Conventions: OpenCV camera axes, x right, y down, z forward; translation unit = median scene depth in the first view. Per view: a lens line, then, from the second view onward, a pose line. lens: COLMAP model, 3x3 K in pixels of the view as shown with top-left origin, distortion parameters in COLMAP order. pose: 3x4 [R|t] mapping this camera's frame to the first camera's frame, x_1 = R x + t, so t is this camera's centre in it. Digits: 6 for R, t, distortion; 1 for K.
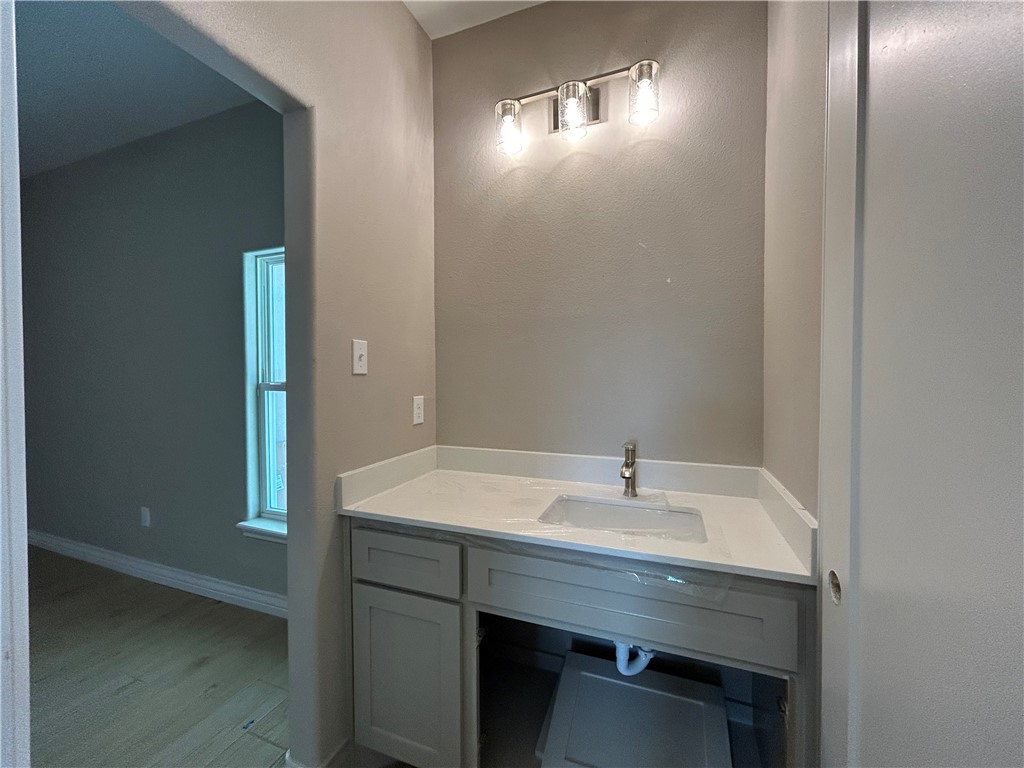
lens RADIAL K [[414.8, 0, 511.1], [0, 414.8, 383.7], [0, 0, 1]] dist [0.001721, 0.000942]
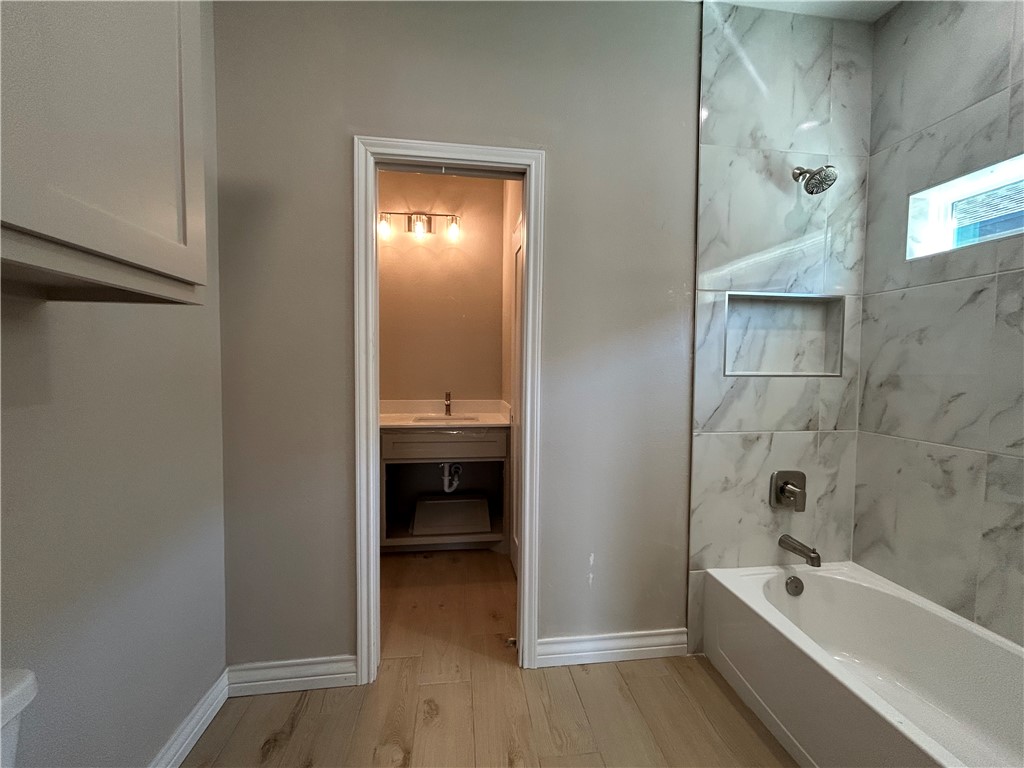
lens RADIAL K [[414.8, 0, 511.1], [0, 414.8, 383.7], [0, 0, 1]] dist [0.001721, 0.000942]
pose [[0.879623, -0.011941, 0.475522, -0.441179], [0.000169, 0.999693, 0.024791, 0.056586], [-0.475672, -0.021727, 0.879354, -1.034940]]
